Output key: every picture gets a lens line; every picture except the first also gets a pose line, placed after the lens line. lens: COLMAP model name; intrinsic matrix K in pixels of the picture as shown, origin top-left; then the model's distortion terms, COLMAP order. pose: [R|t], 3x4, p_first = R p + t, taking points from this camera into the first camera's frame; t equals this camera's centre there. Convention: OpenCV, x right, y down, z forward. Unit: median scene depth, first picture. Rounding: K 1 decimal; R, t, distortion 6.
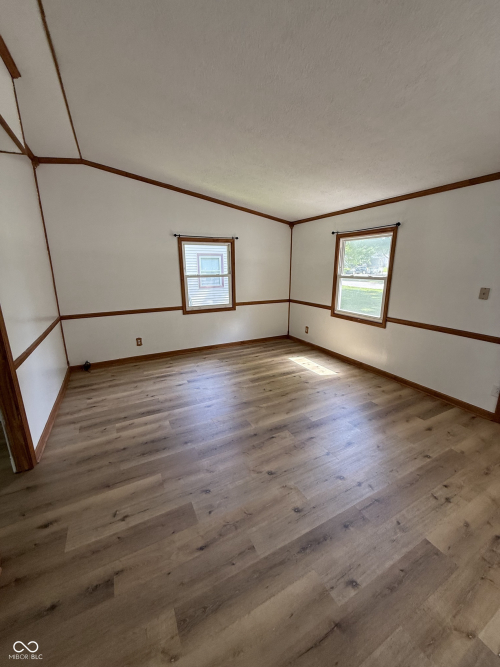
lens RADIAL K [[265.3, 0, 250.9], [0, 265.3, 331.3], [0, 0, 1]] dist [-0.000794, 0.000556]
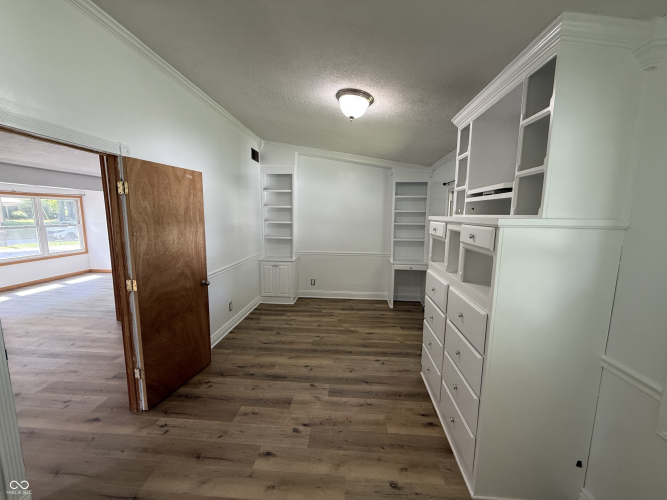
lens RADIAL K [[265.3, 0, 331.5], [0, 265.3, 249.8], [0, 0, 1]] dist [-0.000794, 0.000556]
pose [[-0.845338, -0.076597, 0.528712, -1.031618], [0.121582, 0.936114, 0.330012, -0.135046], [-0.520212, 0.343253, -0.782021, 0.498230]]
